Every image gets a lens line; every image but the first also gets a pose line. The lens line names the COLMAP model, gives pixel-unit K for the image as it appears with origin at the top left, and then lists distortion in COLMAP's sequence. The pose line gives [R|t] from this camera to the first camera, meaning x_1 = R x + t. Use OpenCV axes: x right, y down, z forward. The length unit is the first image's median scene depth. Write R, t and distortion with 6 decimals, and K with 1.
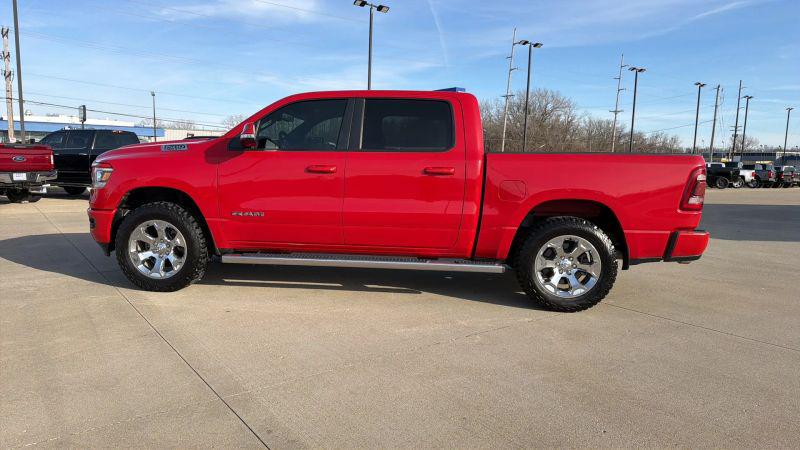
lens RADIAL K [[544.1, 0, 394.7], [0, 544.1, 227.0], [0, 0, 1]] dist [0.046081, -0.054679]
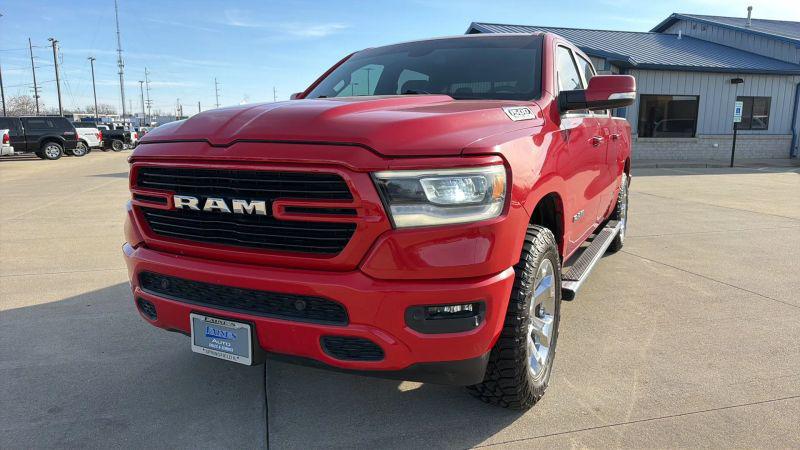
lens RADIAL K [[544.1, 0, 403.6], [0, 544.1, 224.4], [0, 0, 1]] dist [0.046081, -0.054679]
pose [[0.385837, -0.182919, 0.904251, -0.949209], [0.125915, 0.981416, 0.144802, -0.135162], [-0.913934, 0.057988, 0.401699, 0.929591]]
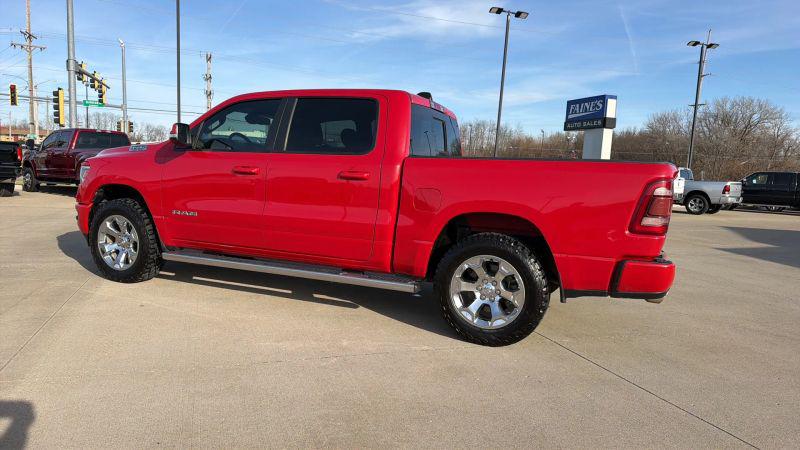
lens RADIAL K [[544.1, 0, 395.1], [0, 544.1, 232.6], [0, 0, 1]] dist [0.046081, -0.054679]
pose [[0.950313, 0.056040, -0.306209, 0.422181], [-0.060503, 0.998155, -0.005097, -0.006156], [0.305358, 0.023370, 0.951951, 0.147529]]
